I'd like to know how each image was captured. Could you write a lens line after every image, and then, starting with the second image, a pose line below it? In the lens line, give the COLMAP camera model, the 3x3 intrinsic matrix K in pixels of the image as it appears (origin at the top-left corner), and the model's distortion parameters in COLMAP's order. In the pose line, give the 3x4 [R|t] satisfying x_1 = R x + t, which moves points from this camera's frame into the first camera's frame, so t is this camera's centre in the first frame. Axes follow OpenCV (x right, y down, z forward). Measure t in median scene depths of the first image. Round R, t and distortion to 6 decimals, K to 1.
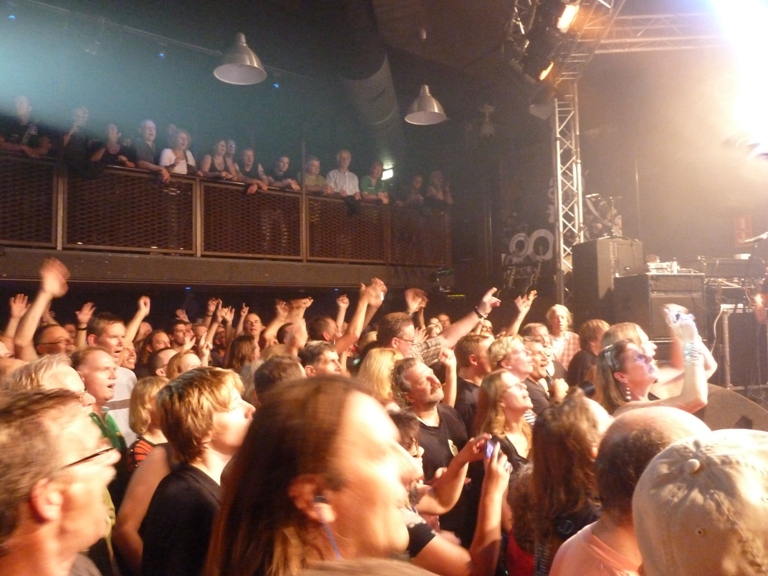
lens RADIAL K [[584.6, 0, 384.0], [0, 584.6, 288.0], [0, 0, 1]] dist [-0.010075, 0.001237]
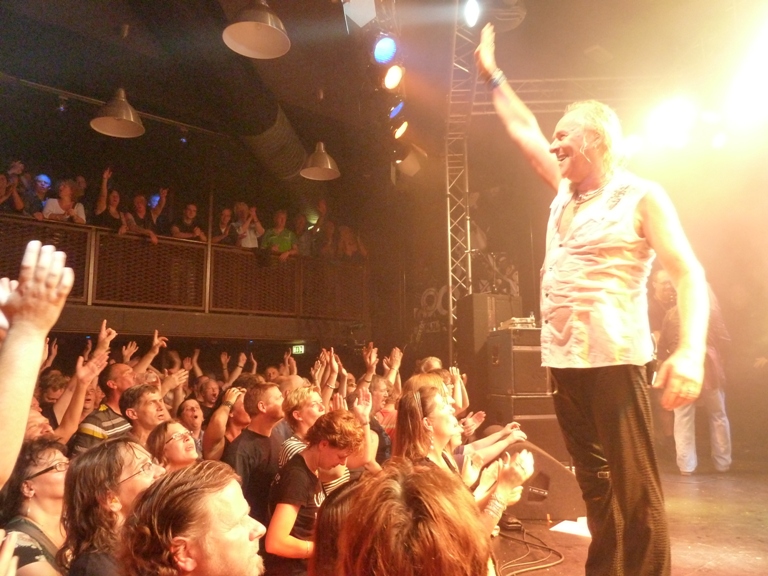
lens RADIAL K [[584.6, 0, 384.0], [0, 584.6, 288.0], [0, 0, 1]] dist [-0.010075, 0.001237]
pose [[0.999663, 0.015911, 0.020533, 0.165152], [-0.013890, 0.995374, -0.095071, 0.004299], [-0.021951, 0.094753, 0.995259, -0.002378]]
